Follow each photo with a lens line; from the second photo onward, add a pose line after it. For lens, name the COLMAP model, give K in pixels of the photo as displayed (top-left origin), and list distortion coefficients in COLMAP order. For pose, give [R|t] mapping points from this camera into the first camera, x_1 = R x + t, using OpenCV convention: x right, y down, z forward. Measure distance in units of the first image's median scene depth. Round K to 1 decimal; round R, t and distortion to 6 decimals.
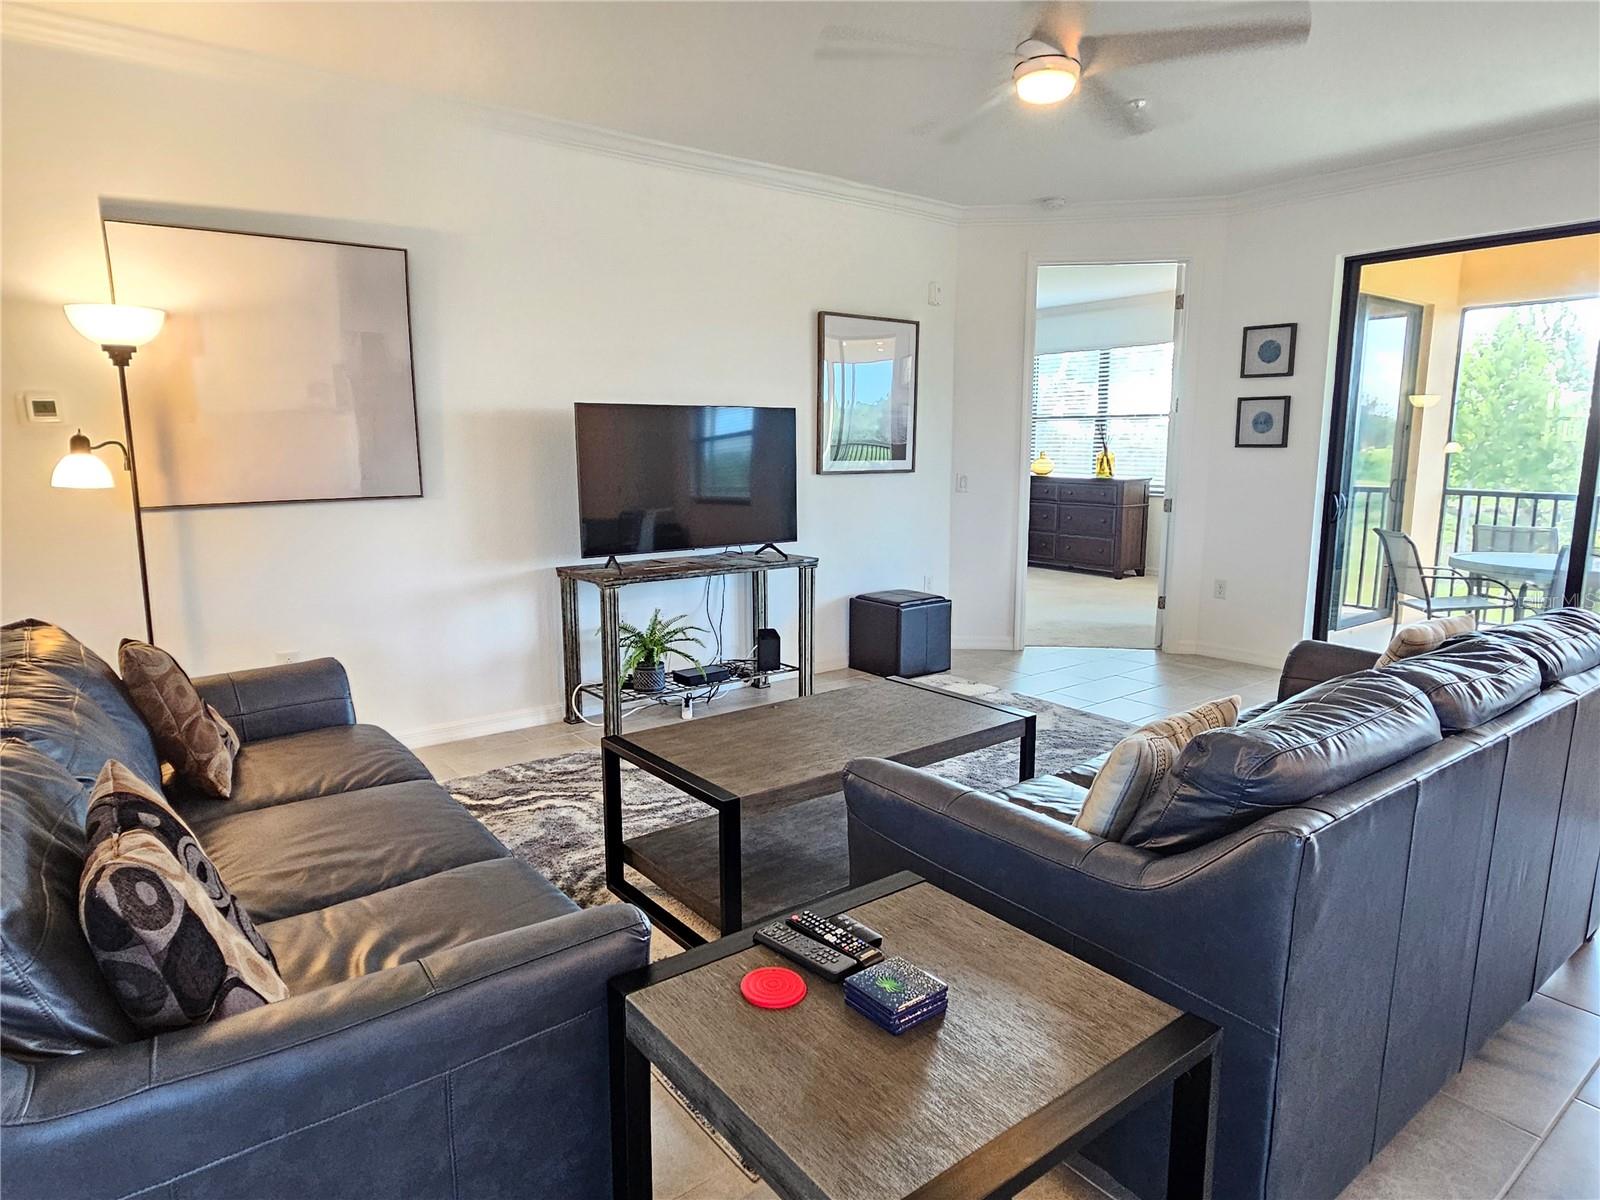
lens RADIAL K [[947.8, 0, 794.9], [0, 947.8, 595.0], [0, 0, 1]] dist [0.001174, 0.000584]
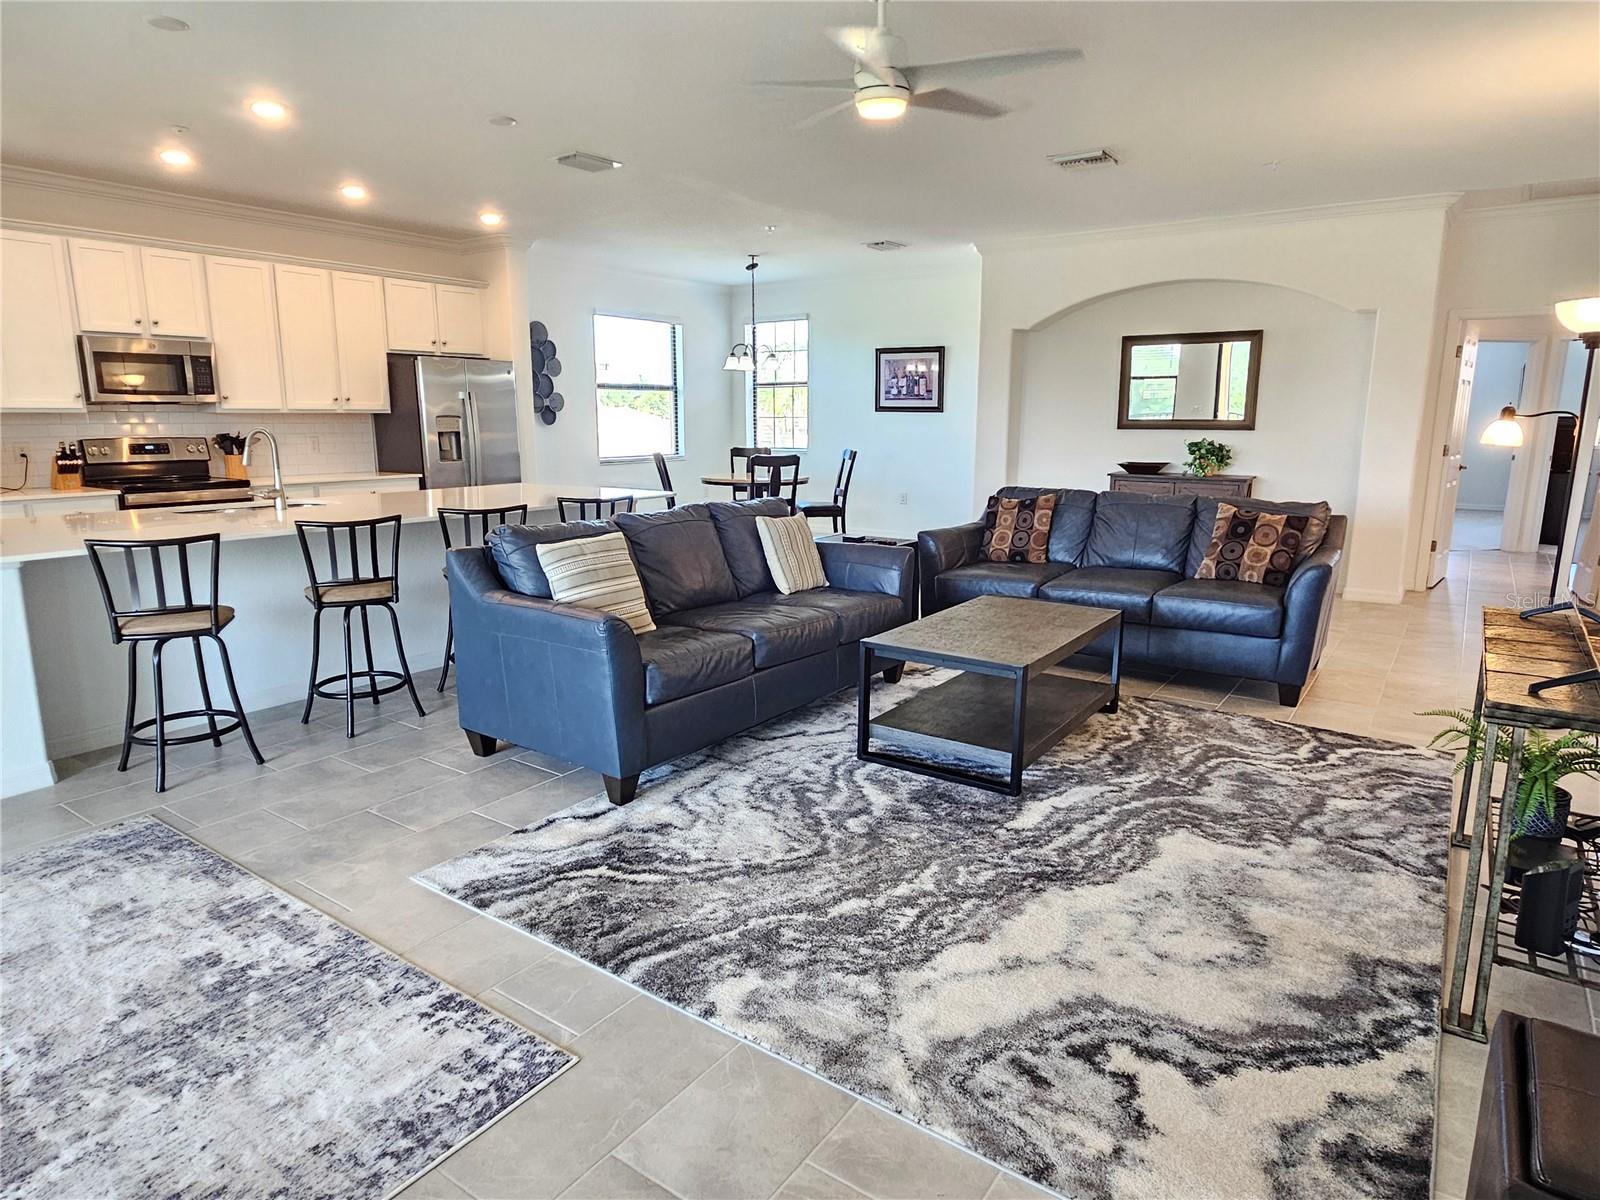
lens RADIAL K [[947.8, 0, 794.9], [0, 947.8, 595.0], [0, 0, 1]] dist [0.001174, 0.000584]
pose [[-0.956255, 0.053176, -0.287661, 0.397987], [-0.048597, 0.940799, 0.335463, -0.191402], [0.288470, 0.334768, -0.897059, 1.198283]]
